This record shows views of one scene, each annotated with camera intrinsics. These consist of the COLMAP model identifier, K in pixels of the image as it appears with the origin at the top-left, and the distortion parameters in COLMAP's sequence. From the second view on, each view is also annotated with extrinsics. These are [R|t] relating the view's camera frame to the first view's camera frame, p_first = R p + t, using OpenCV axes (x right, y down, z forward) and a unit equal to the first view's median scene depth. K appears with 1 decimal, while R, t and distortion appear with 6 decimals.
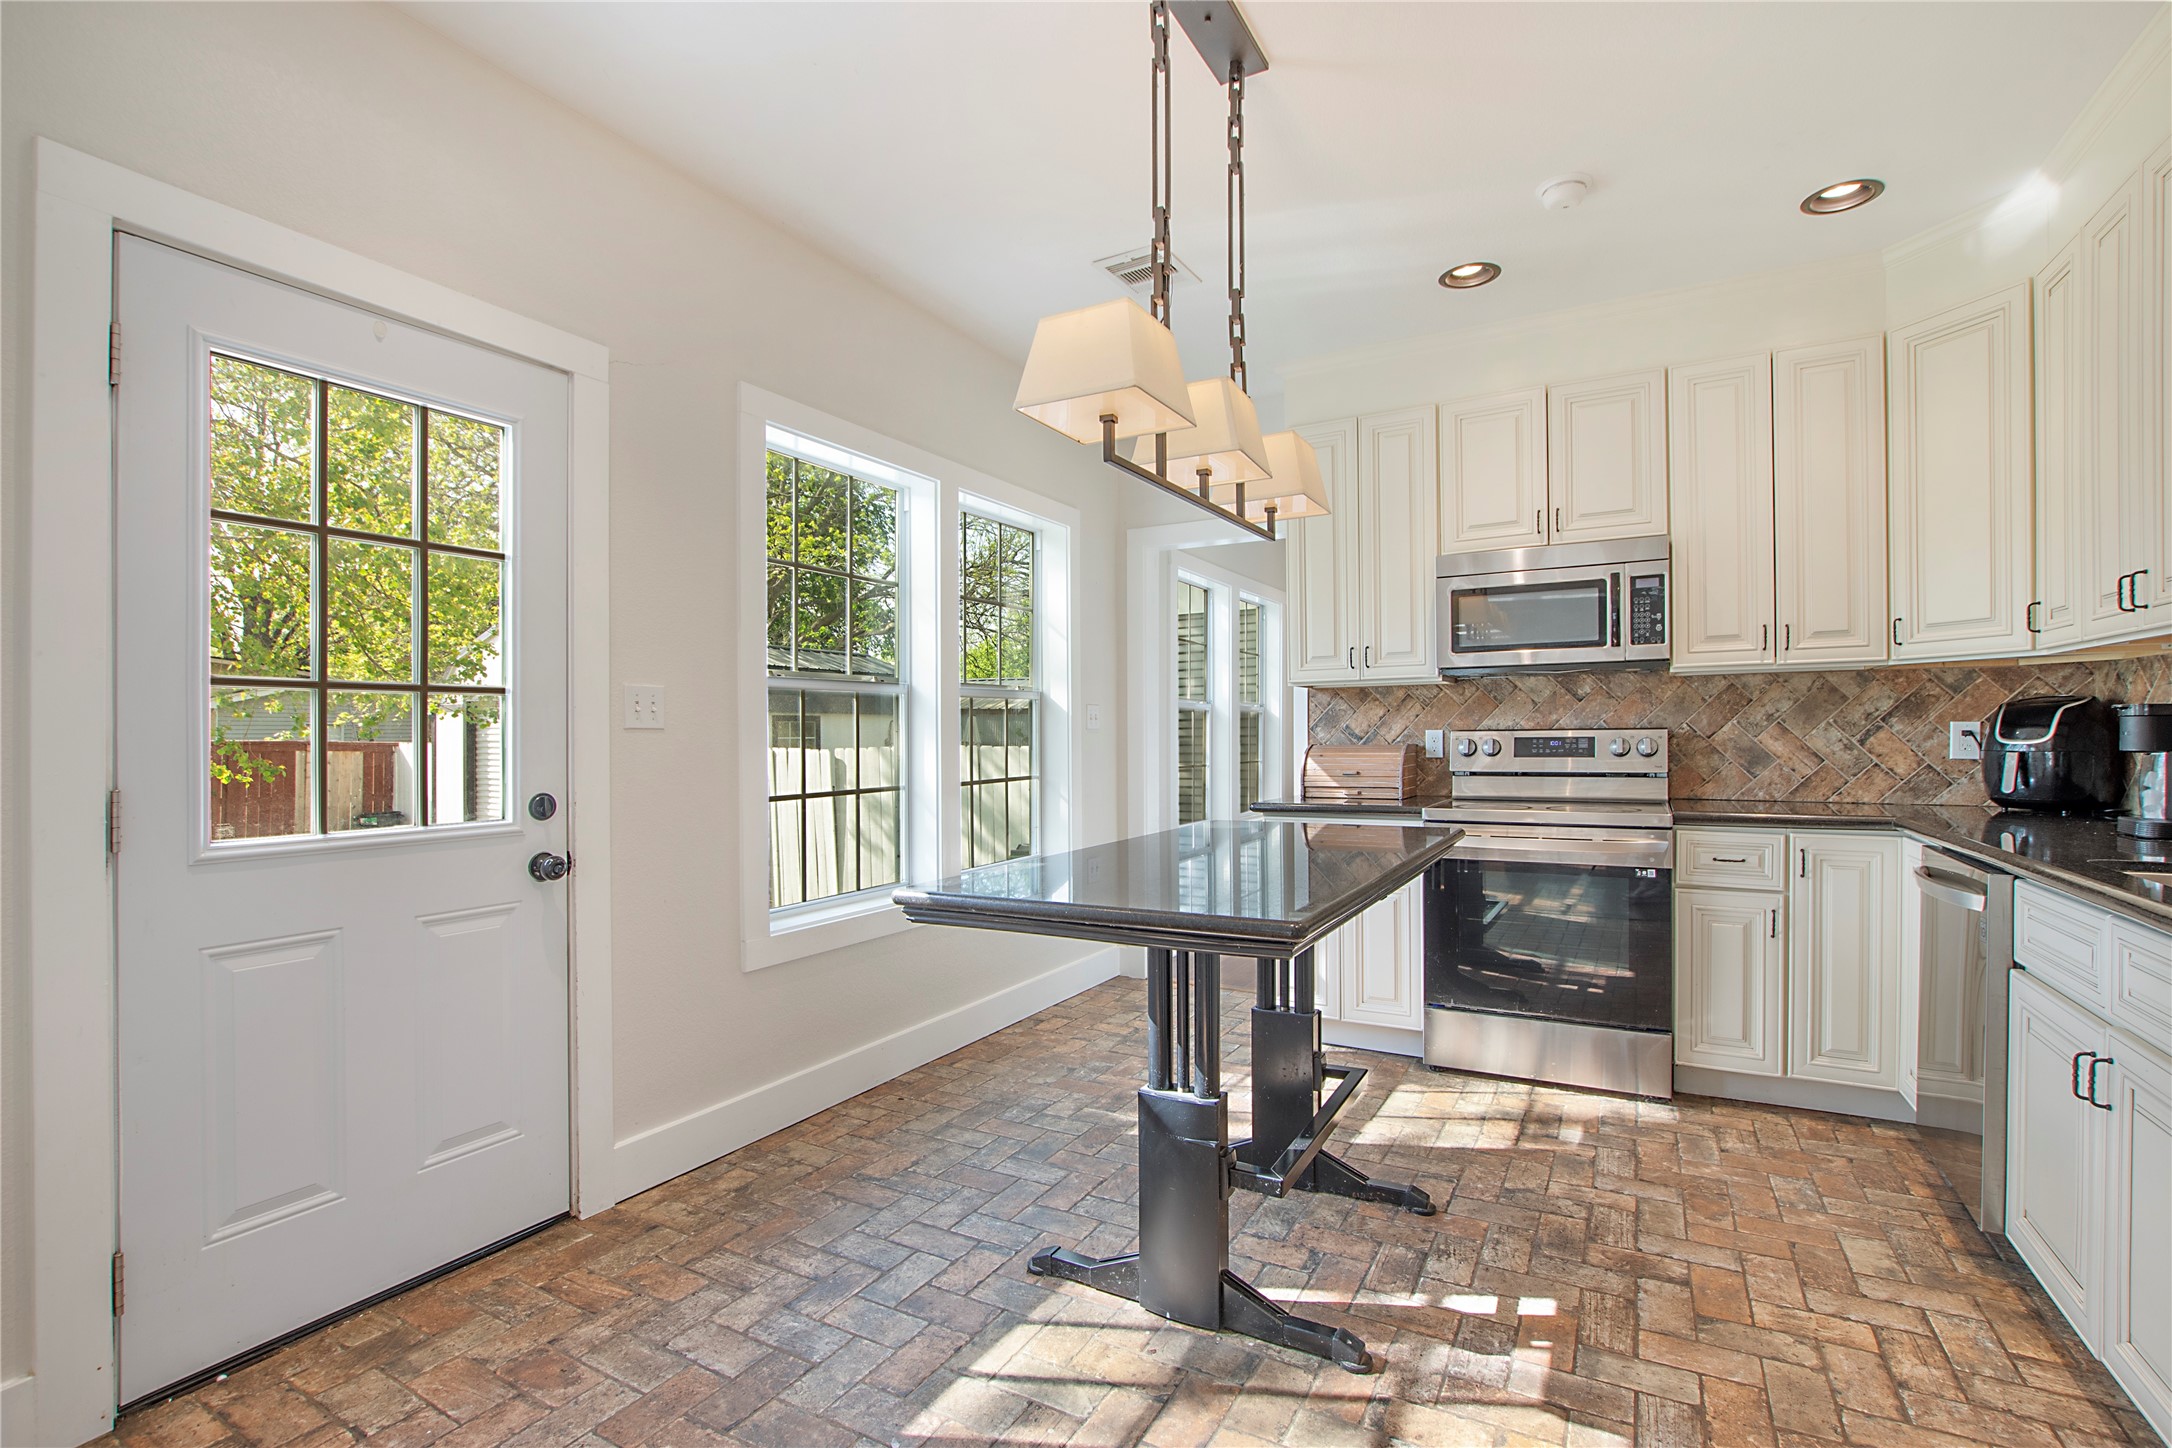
lens RADIAL K [[965.2, 0, 1084.0], [0, 965.2, 730.0], [0, 0, 1]] dist [-0.001868, -0.000169]
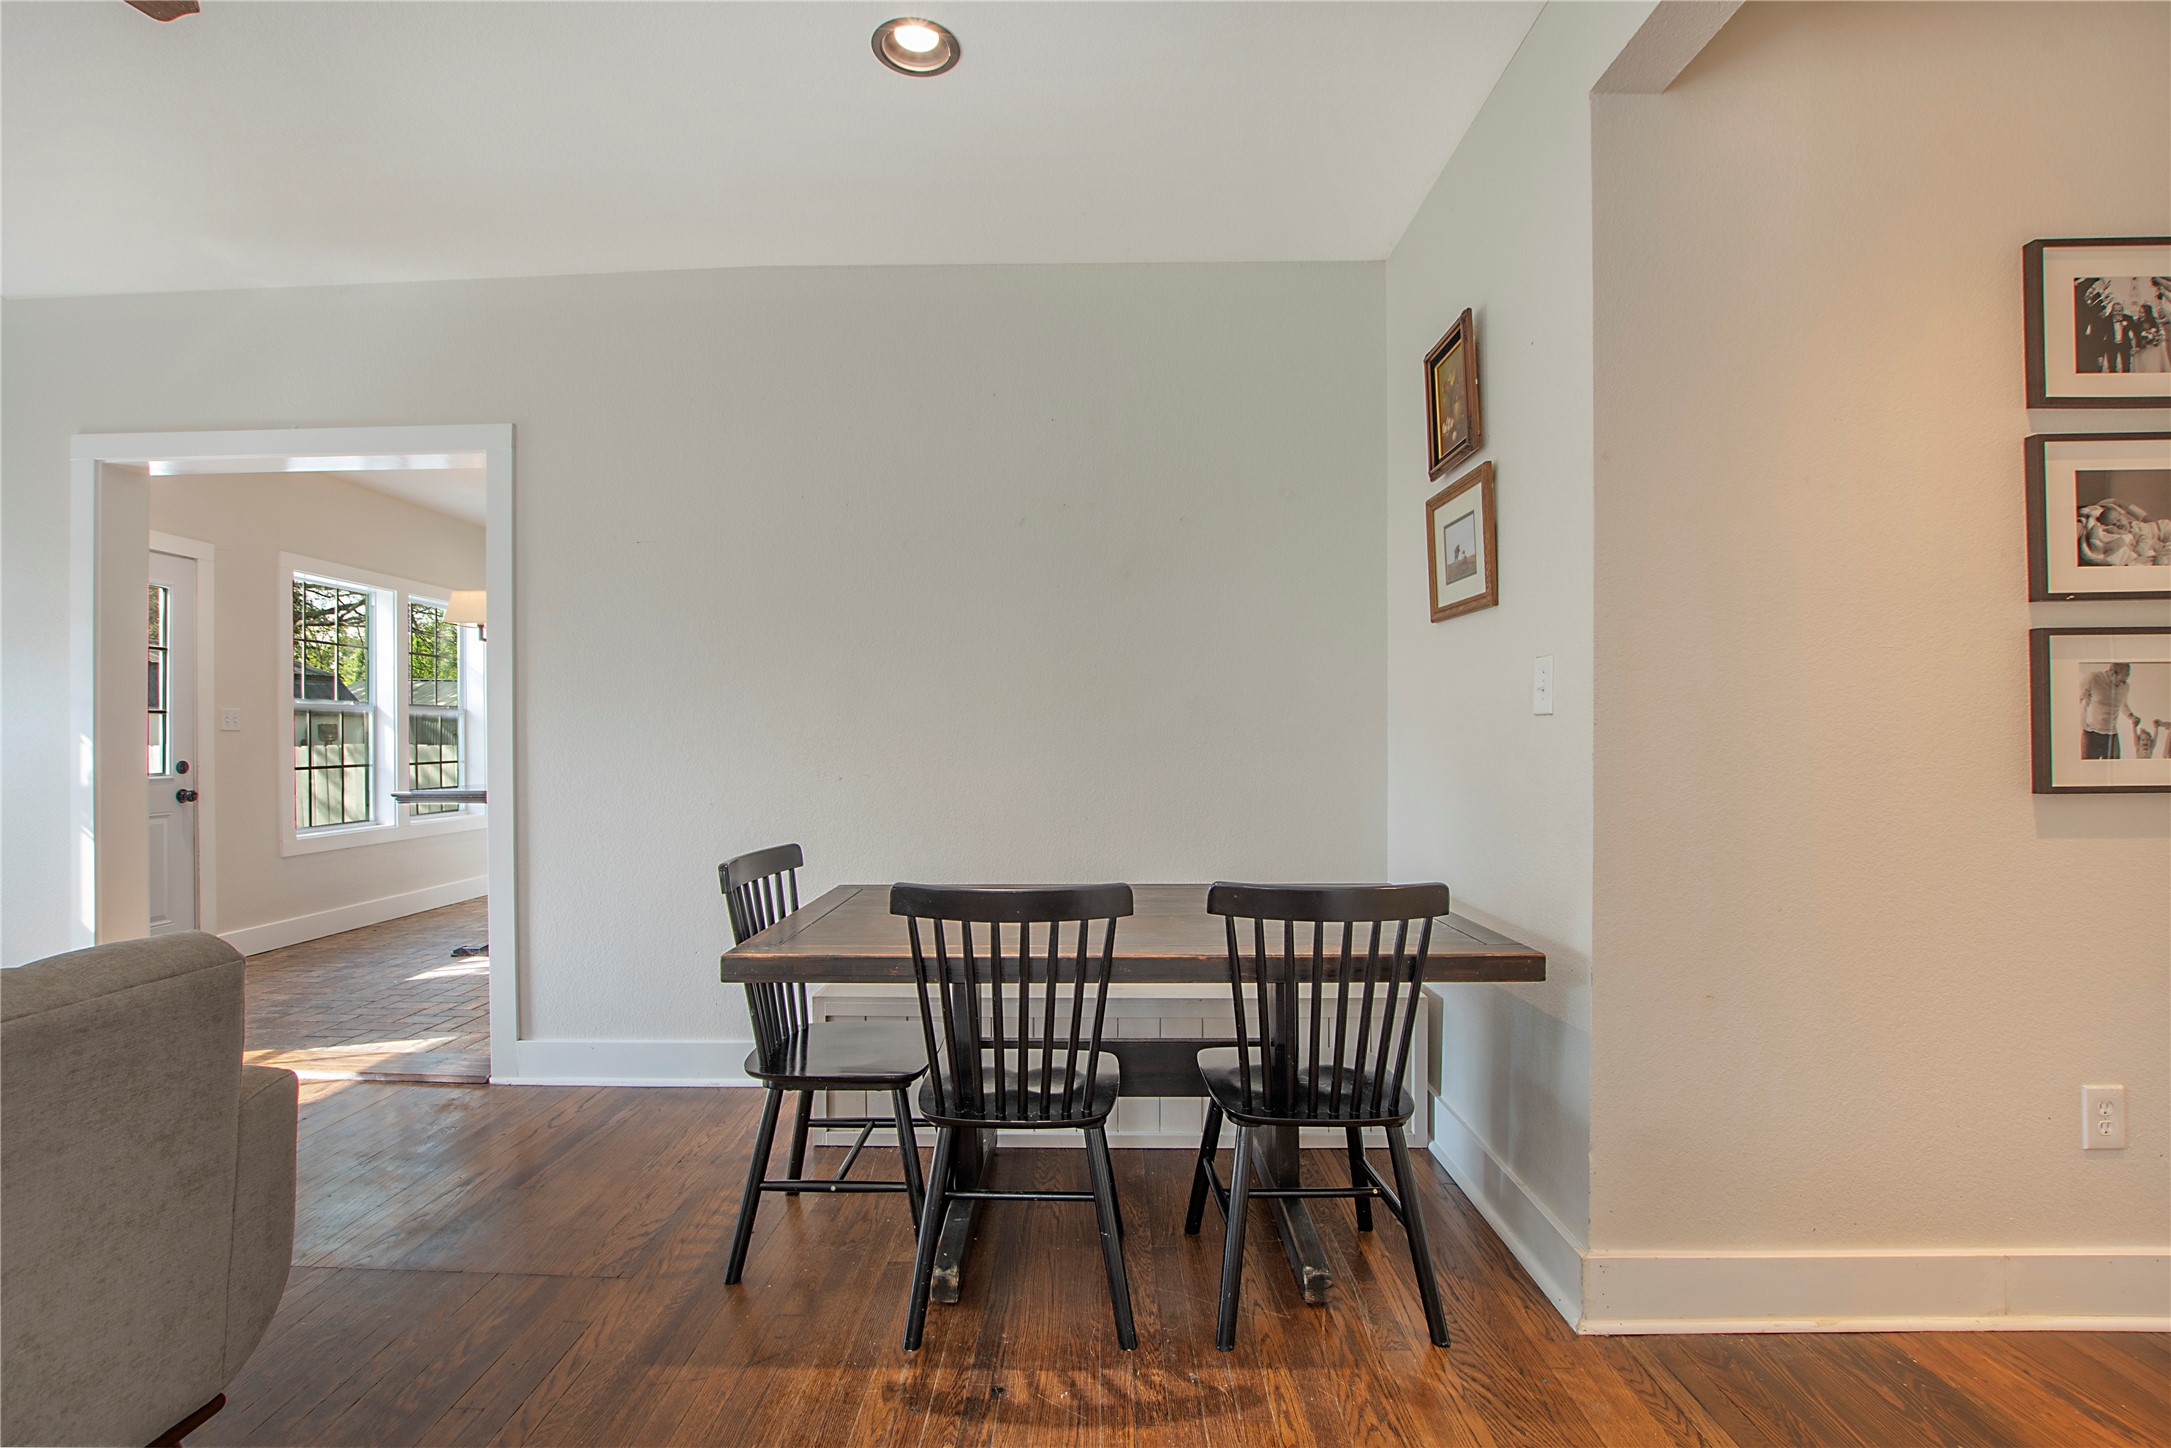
lens RADIAL K [[964.7, 0, 1083.5], [0, 964.7, 730.0], [0, 0, 1]] dist [-0.001868, -0.000169]
pose [[0.867486, 0.002043, 0.497458, 0.070561], [0.001645, 0.999974, -0.006976, 0.011613], [-0.497459, 0.006870, 0.867460, -1.296482]]
